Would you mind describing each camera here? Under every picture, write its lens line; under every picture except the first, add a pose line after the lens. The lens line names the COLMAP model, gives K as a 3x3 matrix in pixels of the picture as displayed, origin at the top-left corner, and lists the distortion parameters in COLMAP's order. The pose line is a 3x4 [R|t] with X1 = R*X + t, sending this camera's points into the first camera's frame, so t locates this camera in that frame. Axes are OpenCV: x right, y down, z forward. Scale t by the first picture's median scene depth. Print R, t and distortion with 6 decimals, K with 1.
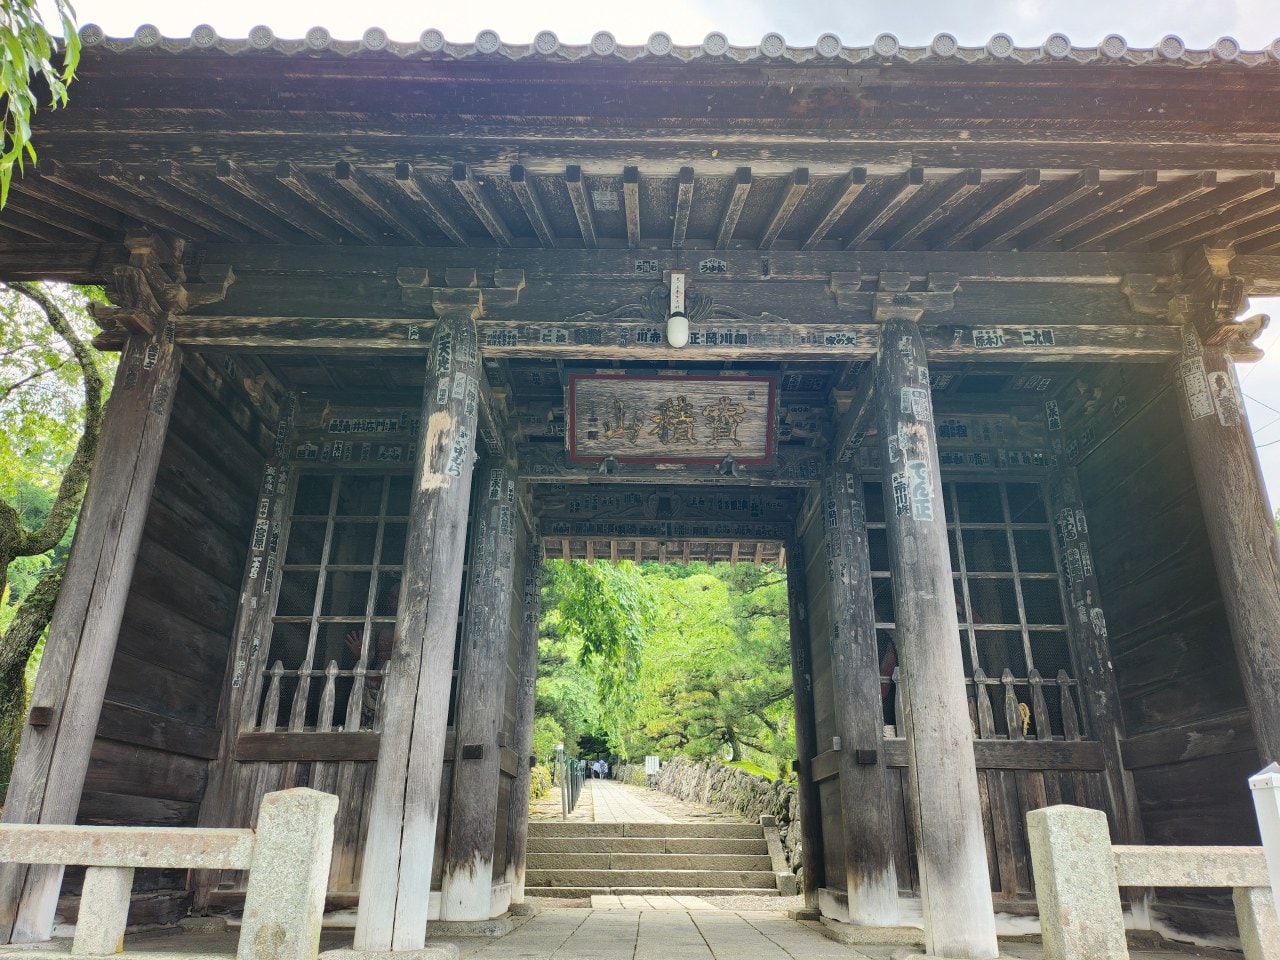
lens RADIAL K [[909.7, 0, 654.5], [0, 909.7, 479.8], [0, 0, 1]] dist [0.088330, -0.108672]
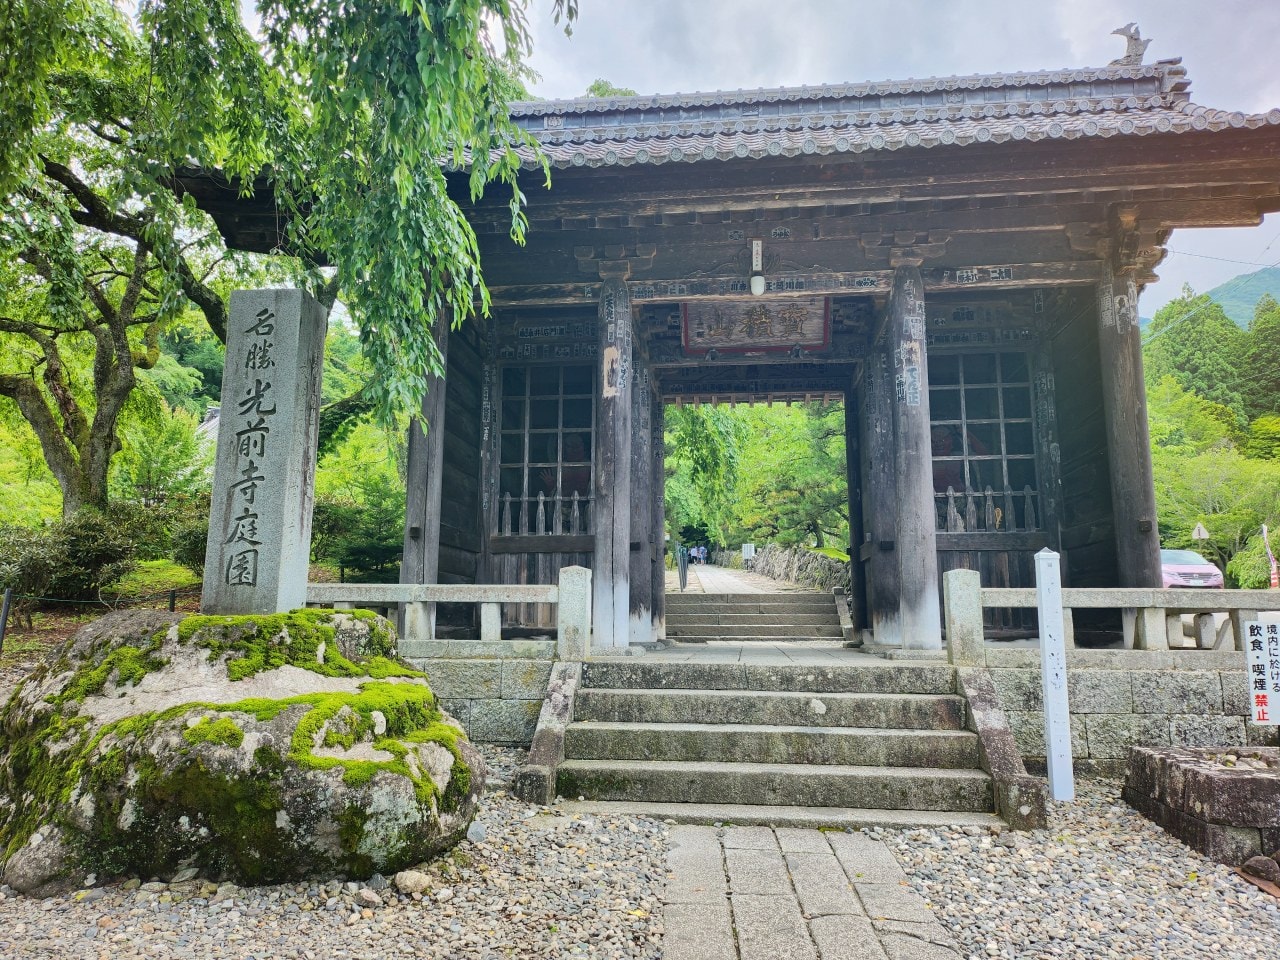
lens RADIAL K [[909.7, 0, 654.5], [0, 909.7, 479.8], [0, 0, 1]] dist [0.088330, -0.108672]
pose [[0.994366, -0.024790, -0.103065, 0.002898], [0.046982, 0.974626, 0.218854, -0.156138], [0.095024, -0.222463, 0.970299, -0.490919]]
